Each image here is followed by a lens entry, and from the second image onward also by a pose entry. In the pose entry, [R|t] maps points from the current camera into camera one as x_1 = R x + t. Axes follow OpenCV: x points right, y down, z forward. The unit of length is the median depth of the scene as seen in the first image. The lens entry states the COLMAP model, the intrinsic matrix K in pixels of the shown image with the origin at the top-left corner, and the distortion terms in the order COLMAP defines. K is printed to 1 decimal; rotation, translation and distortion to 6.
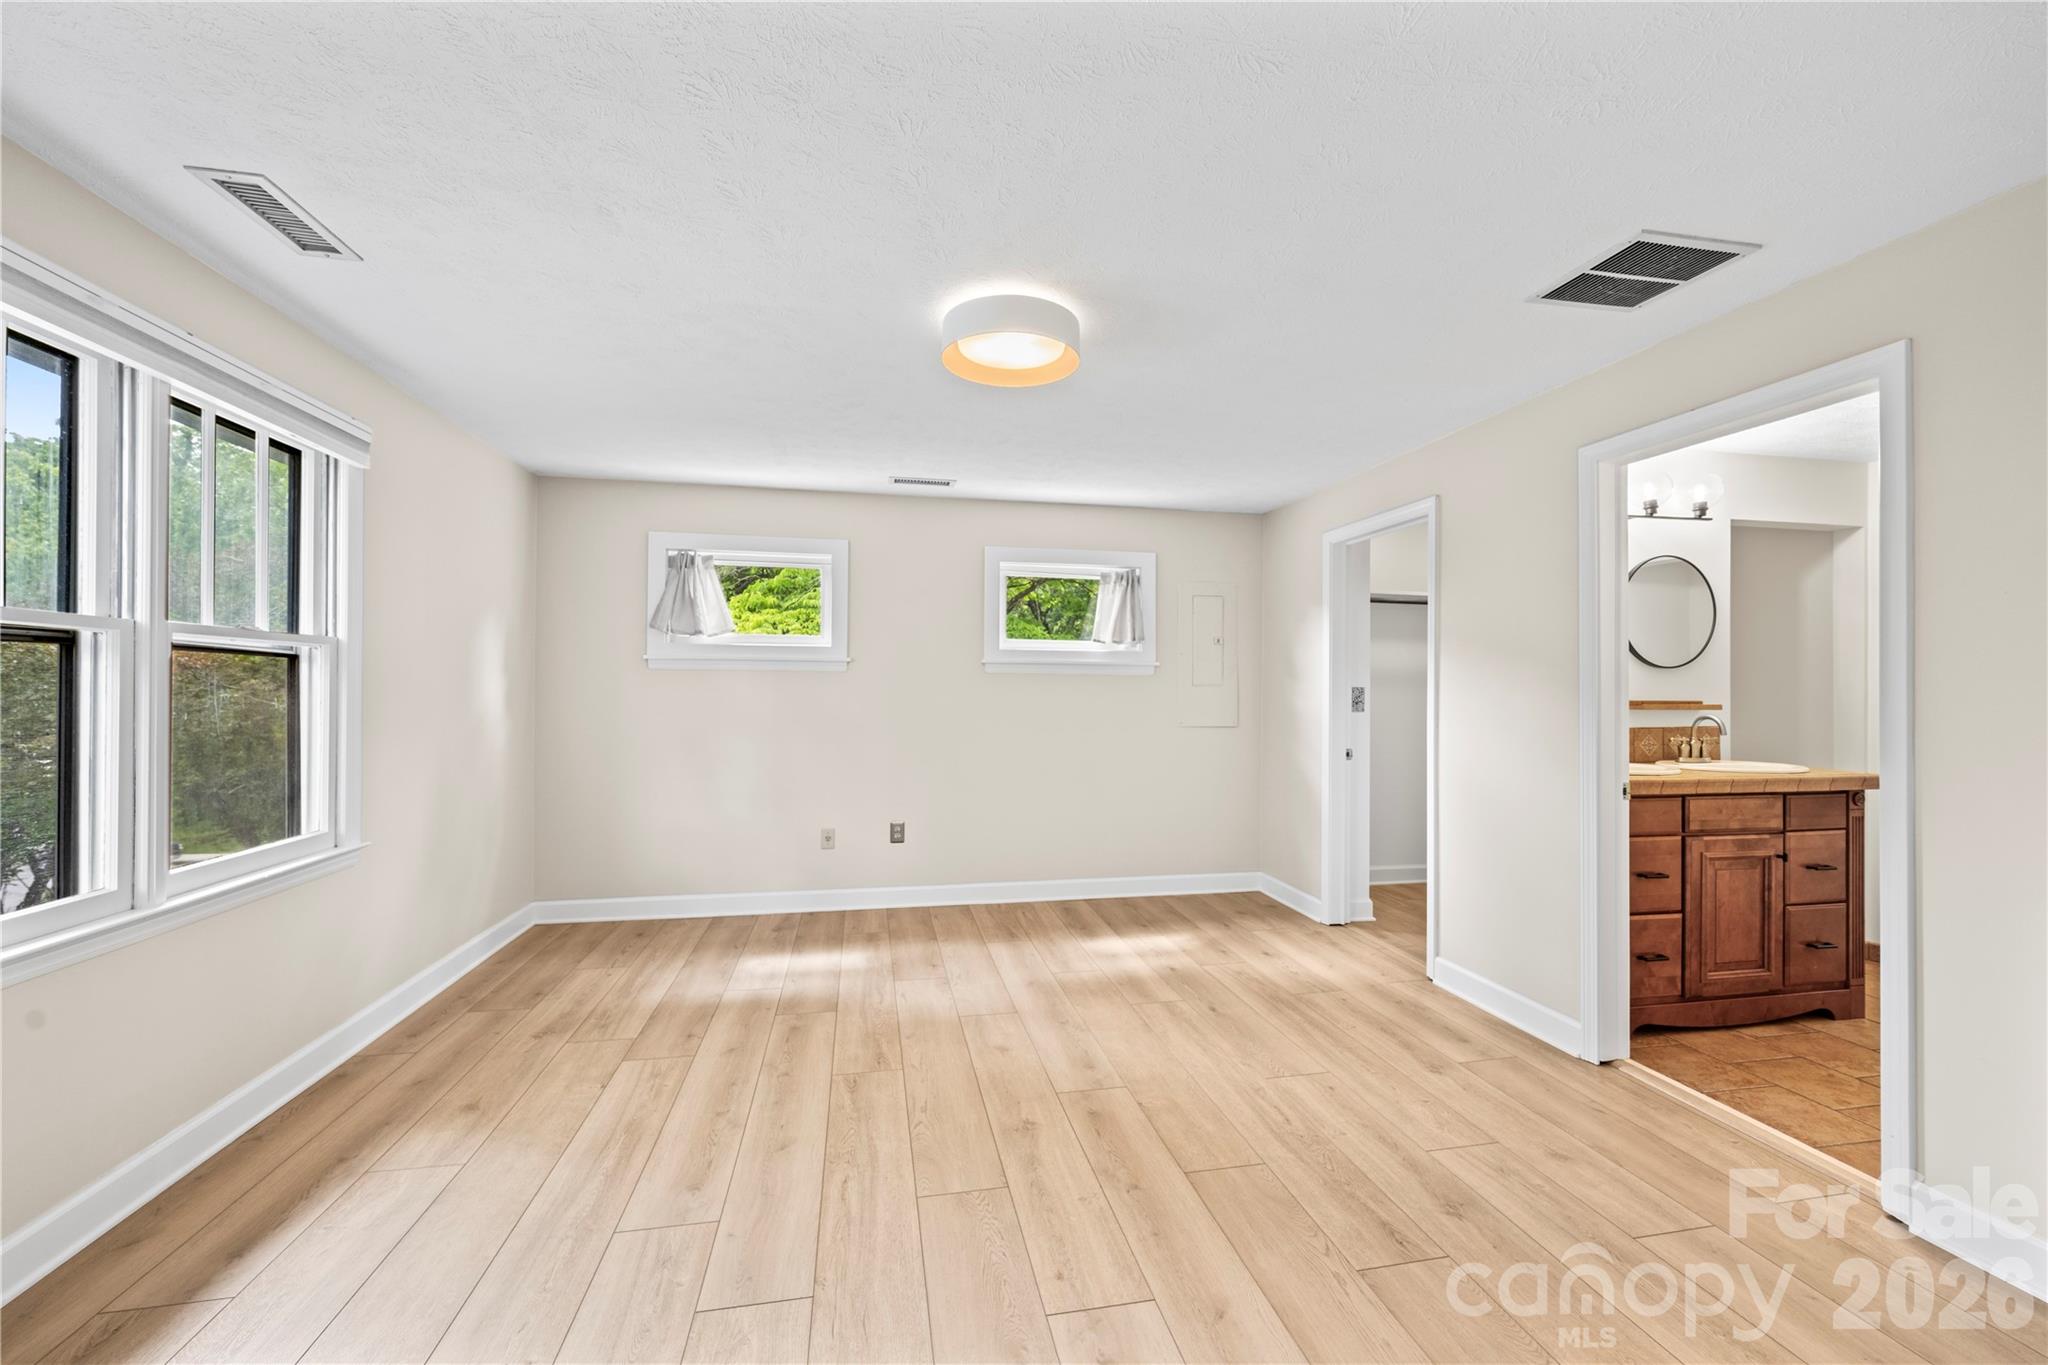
lens RADIAL K [[812.1, 0, 1024.0], [0, 812.1, 682.5], [0, 0, 1]] dist [0.000374, -0.000013]
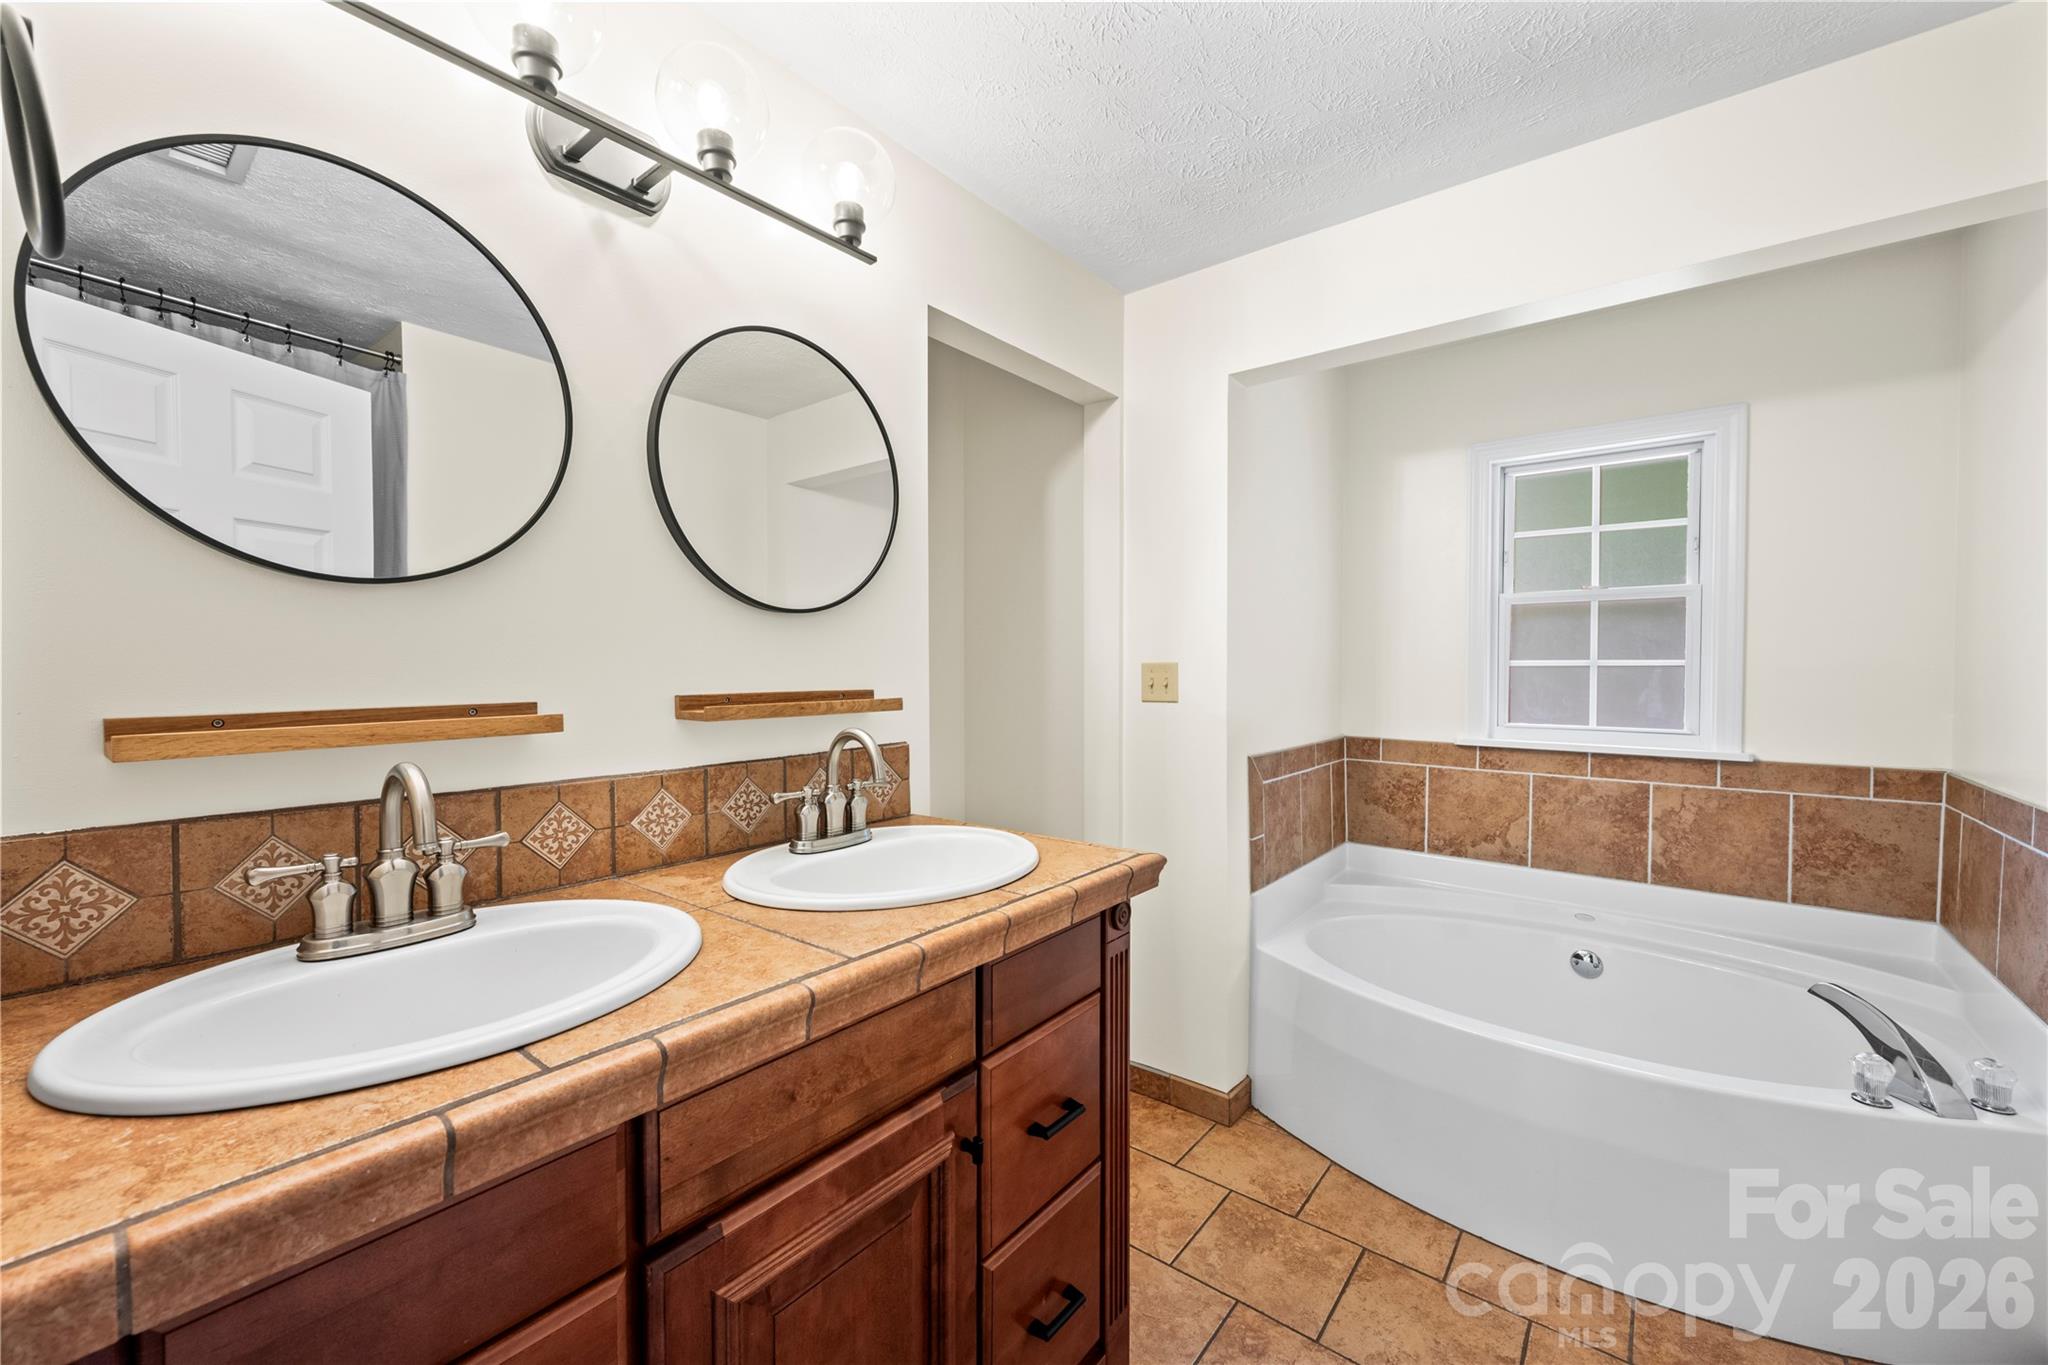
lens RADIAL K [[812.1, 0, 1024.0], [0, 812.1, 682.5], [0, 0, 1]] dist [0.000374, -0.000013]
pose [[0.760519, -0.016581, 0.649104, 0.707883], [-0.000060, 0.999672, 0.025606, 0.007865], [-0.649316, -0.019512, 0.760268, 0.705745]]
